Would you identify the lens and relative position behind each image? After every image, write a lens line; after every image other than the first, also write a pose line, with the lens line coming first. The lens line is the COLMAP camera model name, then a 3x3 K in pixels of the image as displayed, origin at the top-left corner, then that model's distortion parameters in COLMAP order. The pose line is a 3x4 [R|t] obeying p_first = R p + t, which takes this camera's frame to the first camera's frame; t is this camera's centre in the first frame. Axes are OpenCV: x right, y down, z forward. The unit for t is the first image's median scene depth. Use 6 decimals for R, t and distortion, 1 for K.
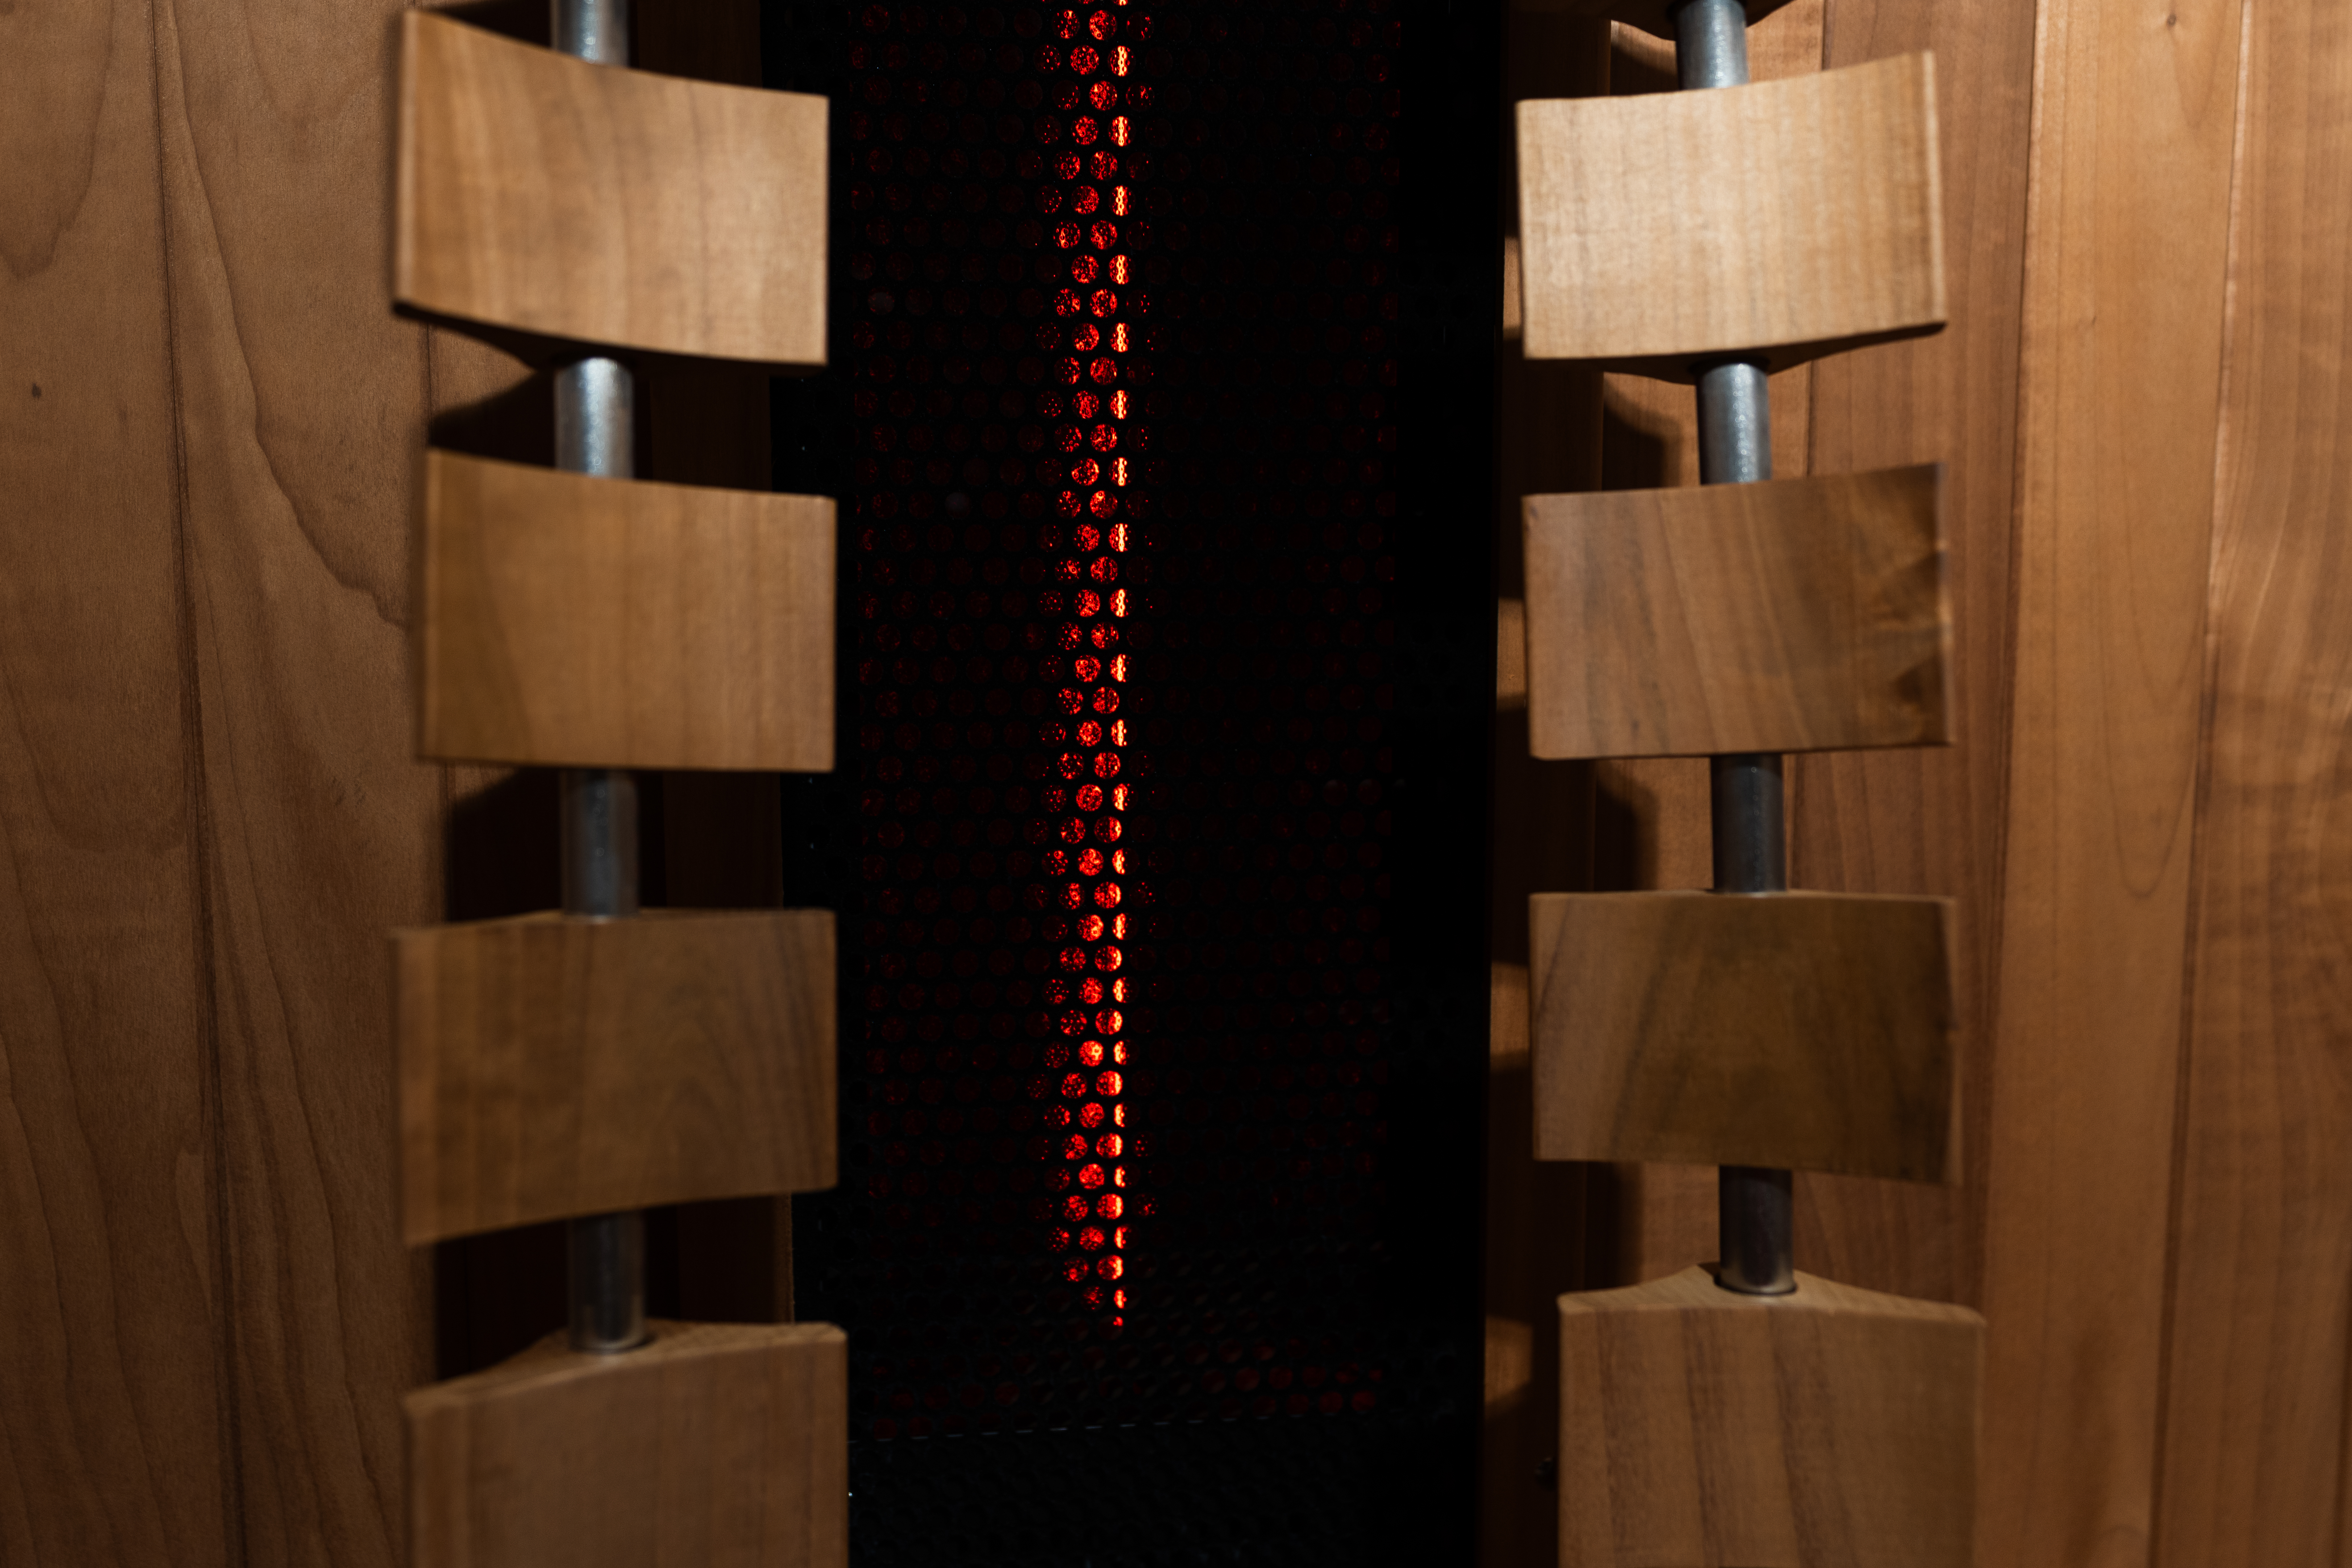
lens RADIAL K [[1964.1, 0, 1103.2], [0, 1964.1, 789.0], [0, 0, 1]] dist [0.005249, -0.001954]
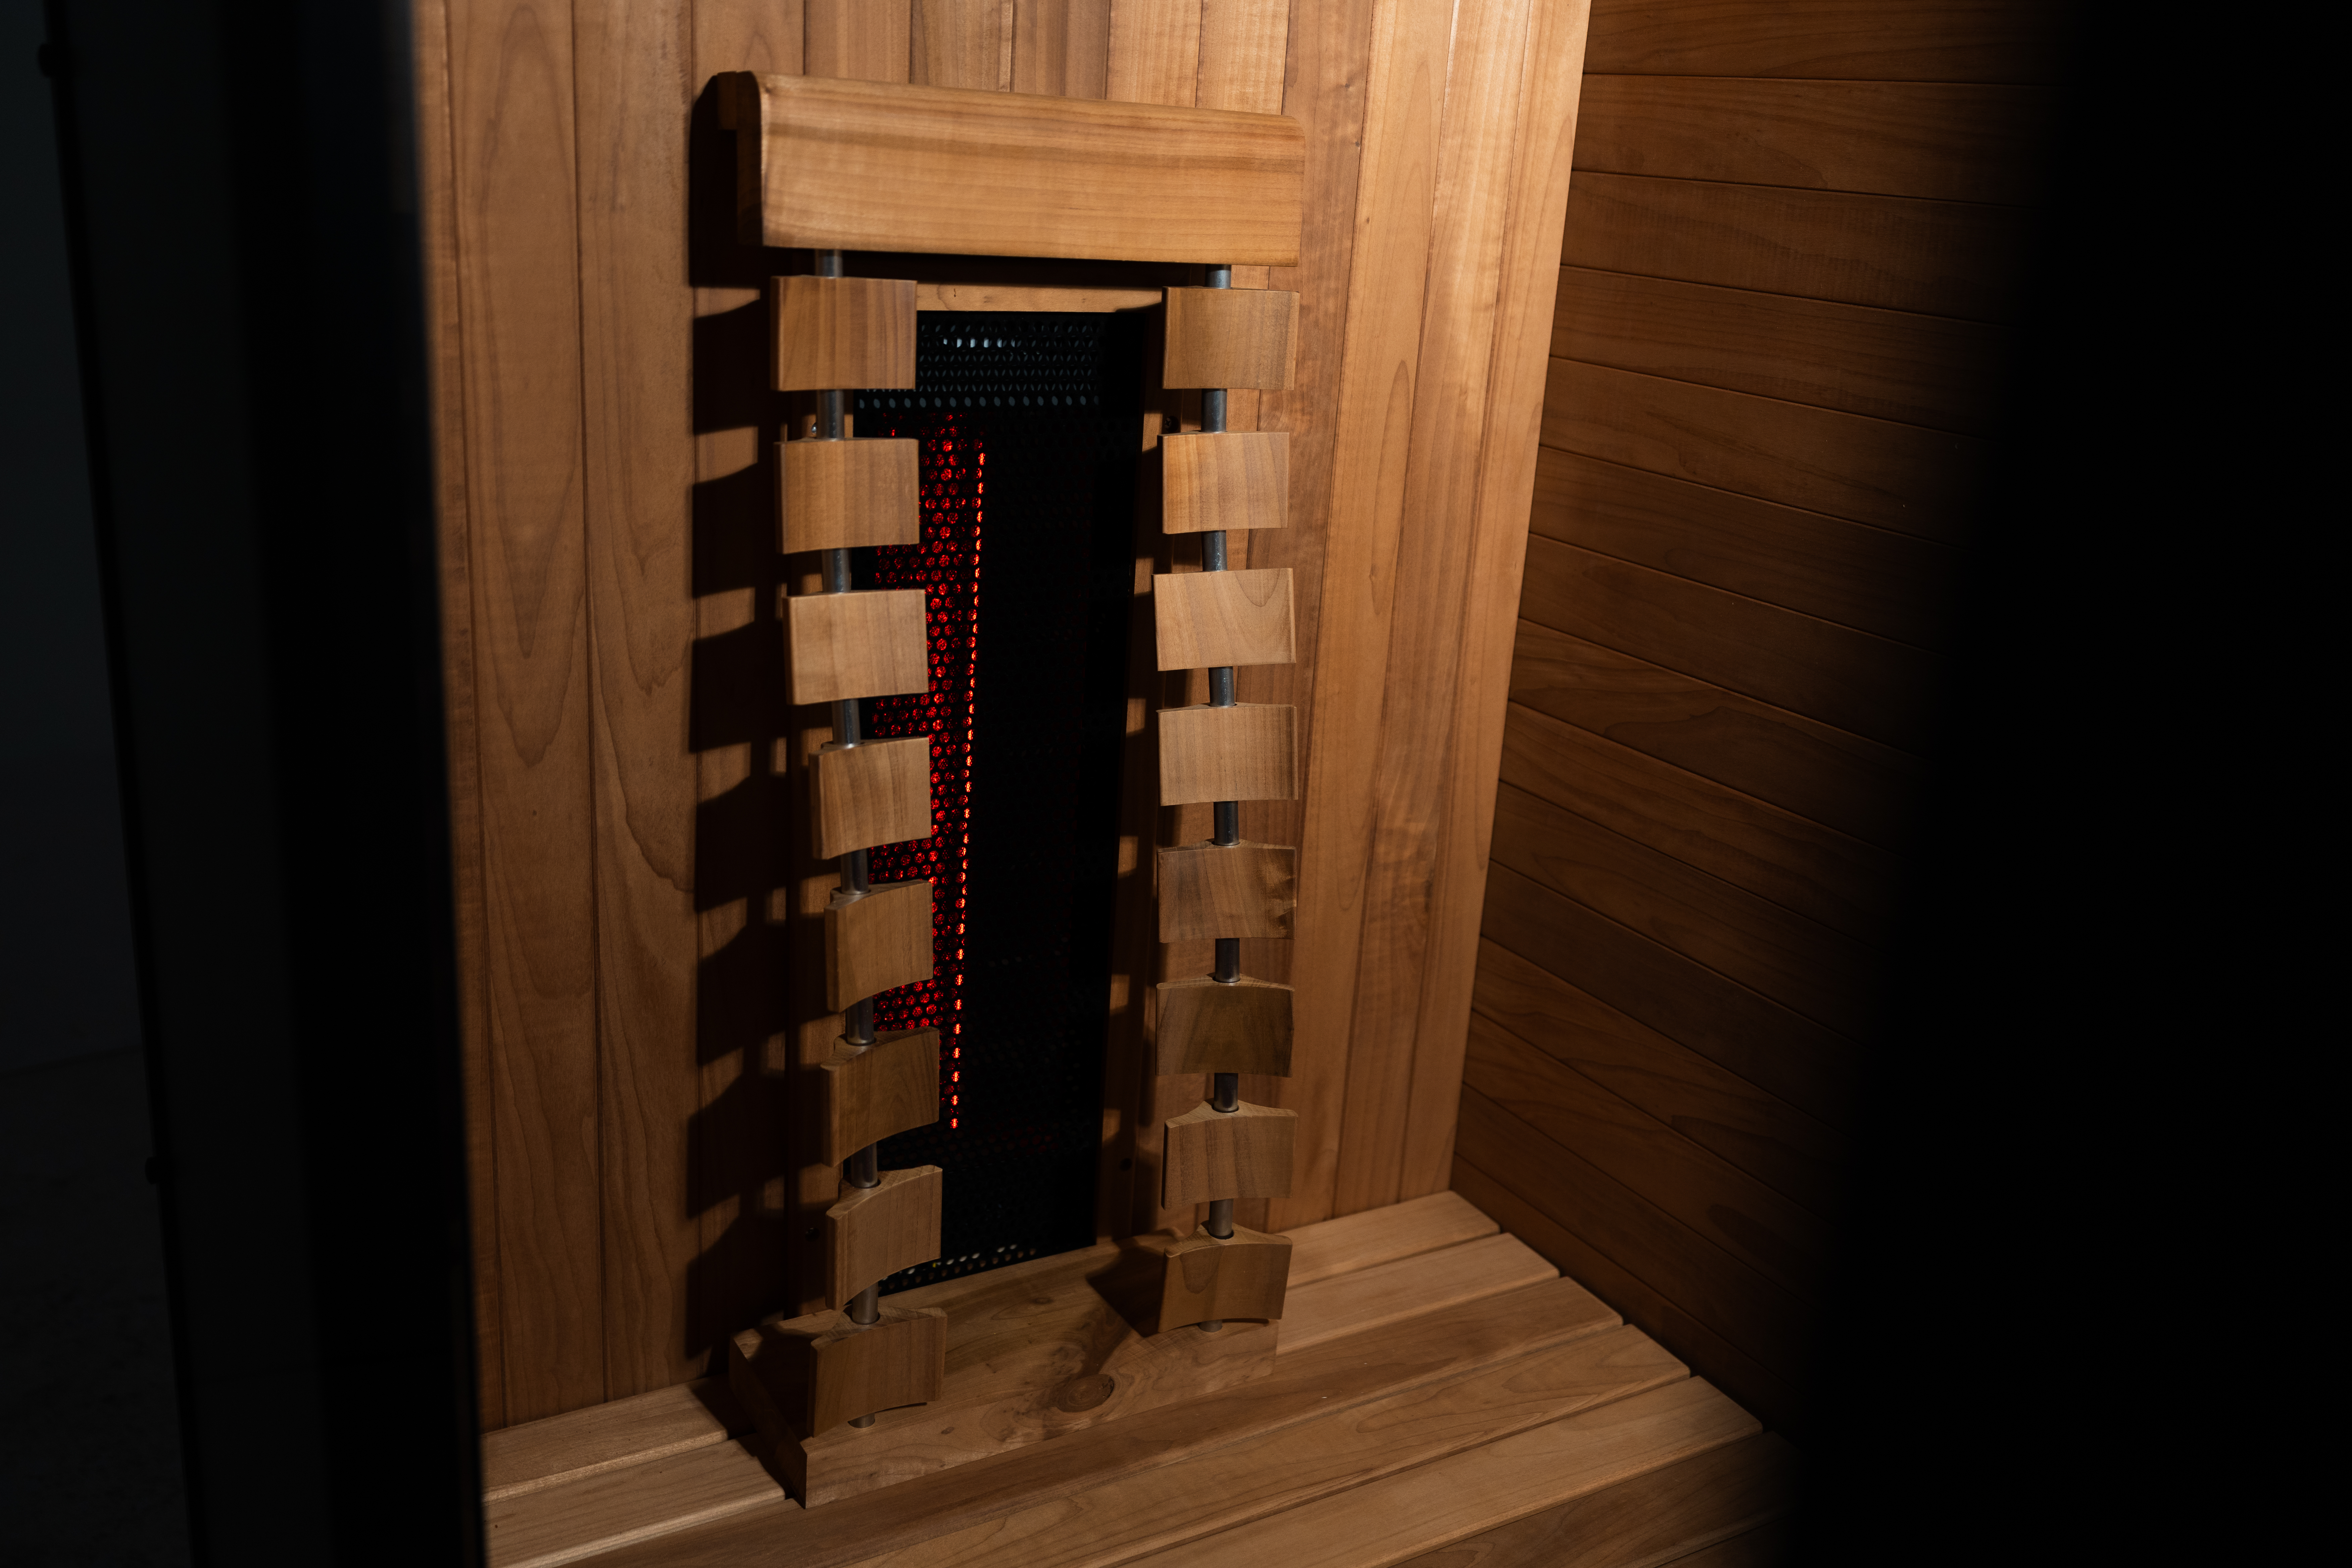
lens RADIAL K [[2088.2, 0, 1176.0], [0, 2088.2, 784.0], [0, 0, 1]] dist [0.009924, 0.014527]
pose [[0.916788, -0.062105, 0.394516, -0.787333], [-0.023725, 0.977621, 0.209031, -0.732117], [-0.398669, -0.200996, 0.894798, -1.398053]]
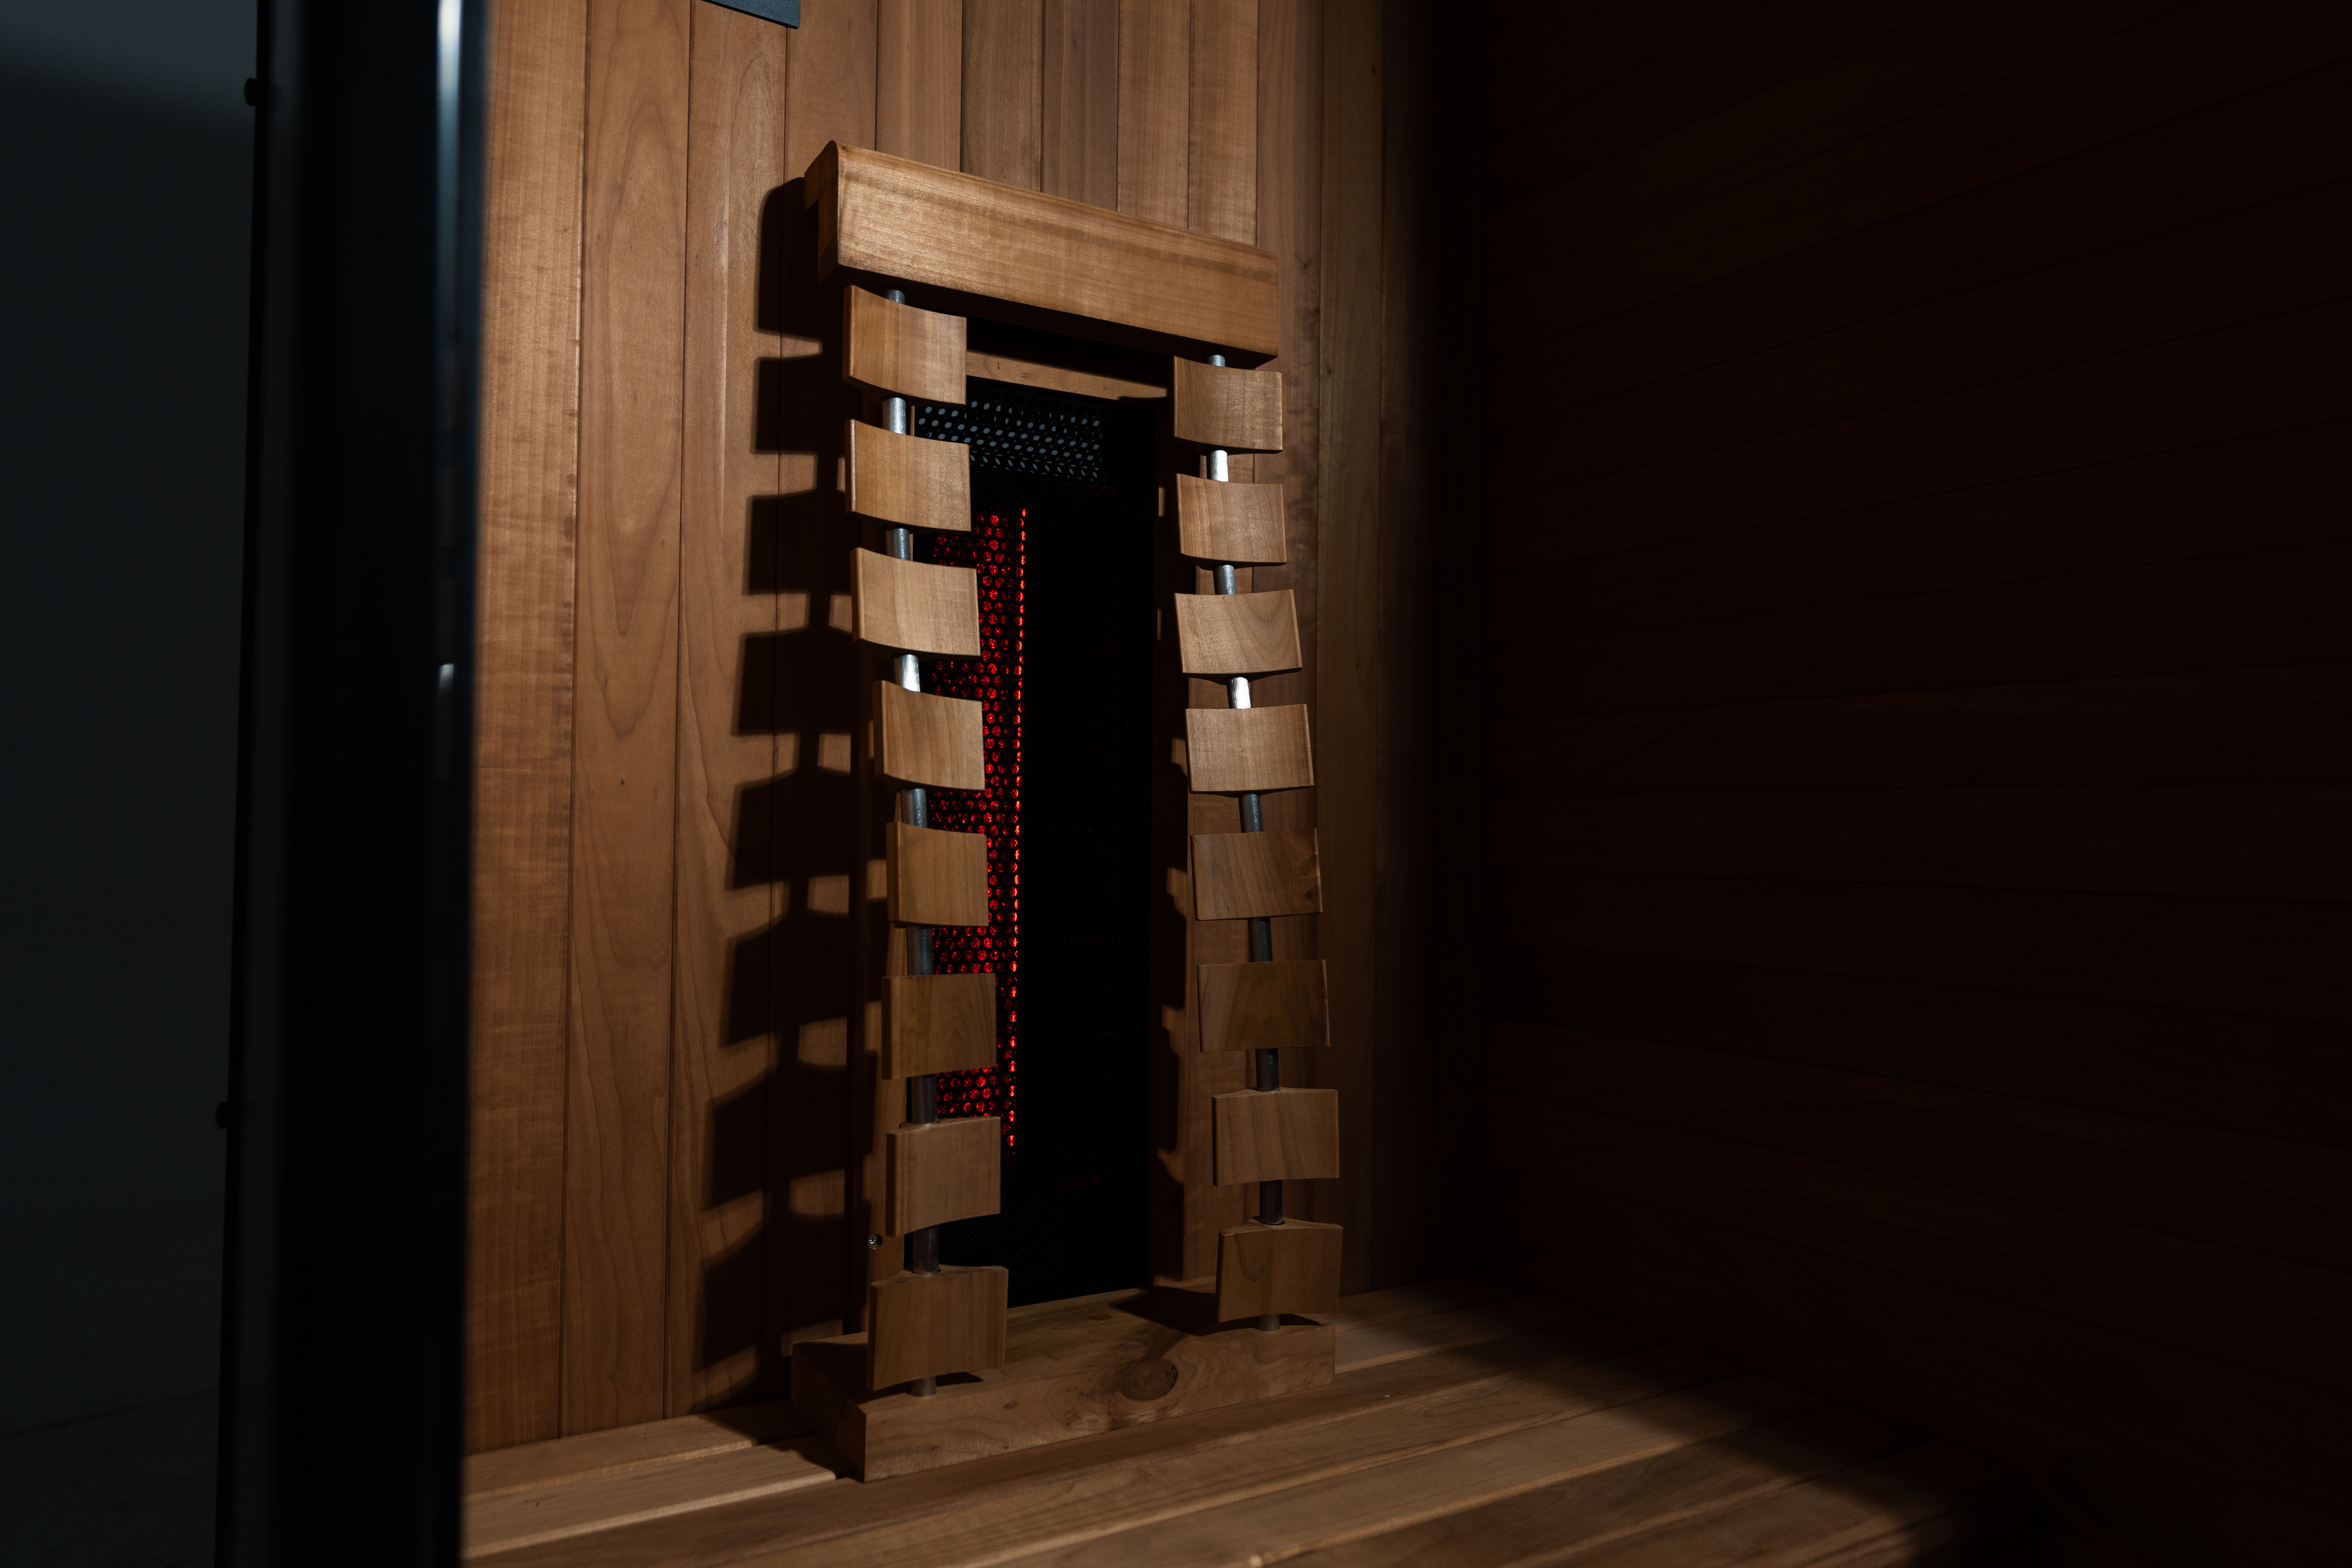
lens RADIAL K [[1565.1, 0, 1176.0], [0, 1565.1, 784.0], [0, 0, 1]] dist [0.002085, -0.002086]
pose [[0.913546, 0.023507, 0.406056, -0.684056], [0.030298, 0.991622, -0.125570, 0.067434], [-0.405606, 0.127017, 0.905180, -1.036674]]
